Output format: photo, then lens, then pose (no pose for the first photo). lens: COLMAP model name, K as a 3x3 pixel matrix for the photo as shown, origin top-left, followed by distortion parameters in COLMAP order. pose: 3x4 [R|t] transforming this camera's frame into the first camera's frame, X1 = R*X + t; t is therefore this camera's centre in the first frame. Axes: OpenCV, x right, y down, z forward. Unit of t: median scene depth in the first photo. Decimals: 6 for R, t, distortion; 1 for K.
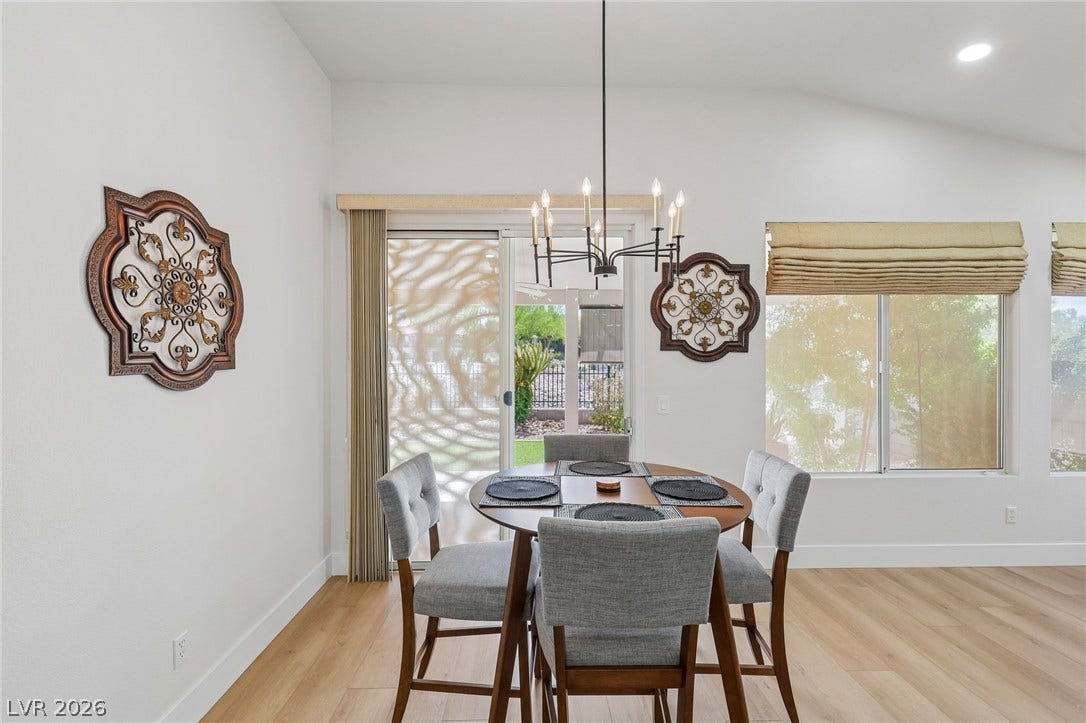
lens RADIAL K [[461.0, 0, 547.0], [0, 461.0, 359.6], [0, 0, 1]] dist [0.002599, -0.000056]
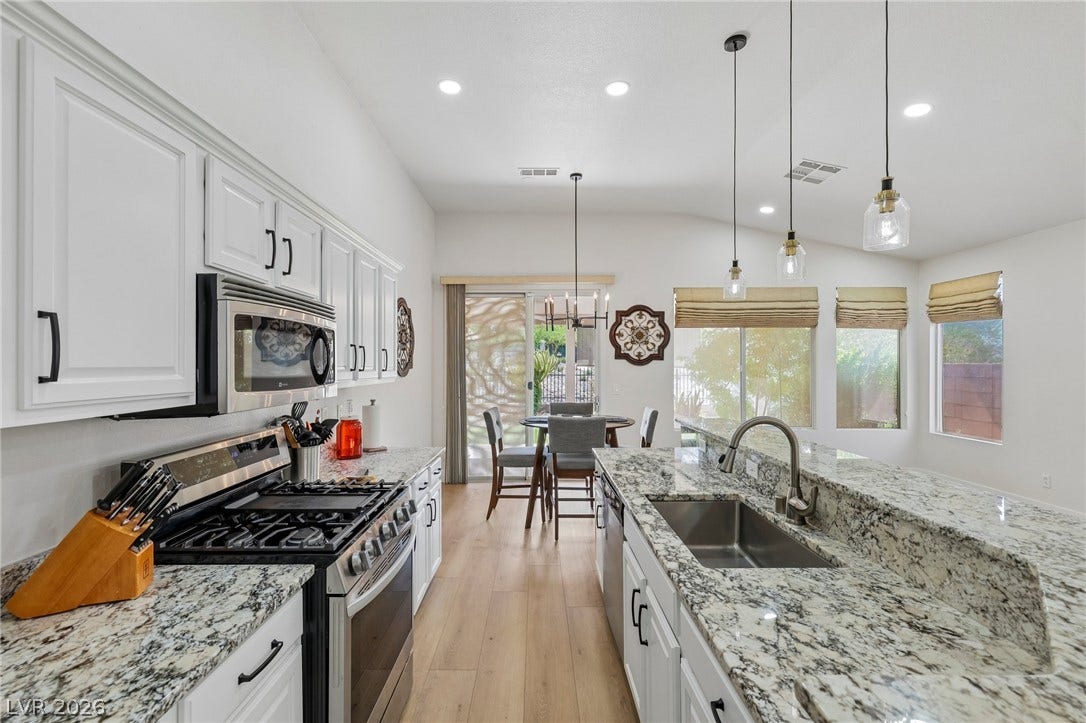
lens RADIAL K [[463.6, 0, 542.1], [0, 463.6, 358.9], [0, 0, 1]] dist [-0.000635, 0.000520]
pose [[0.999642, -0.000356, -0.026736, 0.010196], [0.000095, 0.999952, -0.009761, -0.003198], [0.026738, 0.009755, 0.999595, -0.822121]]
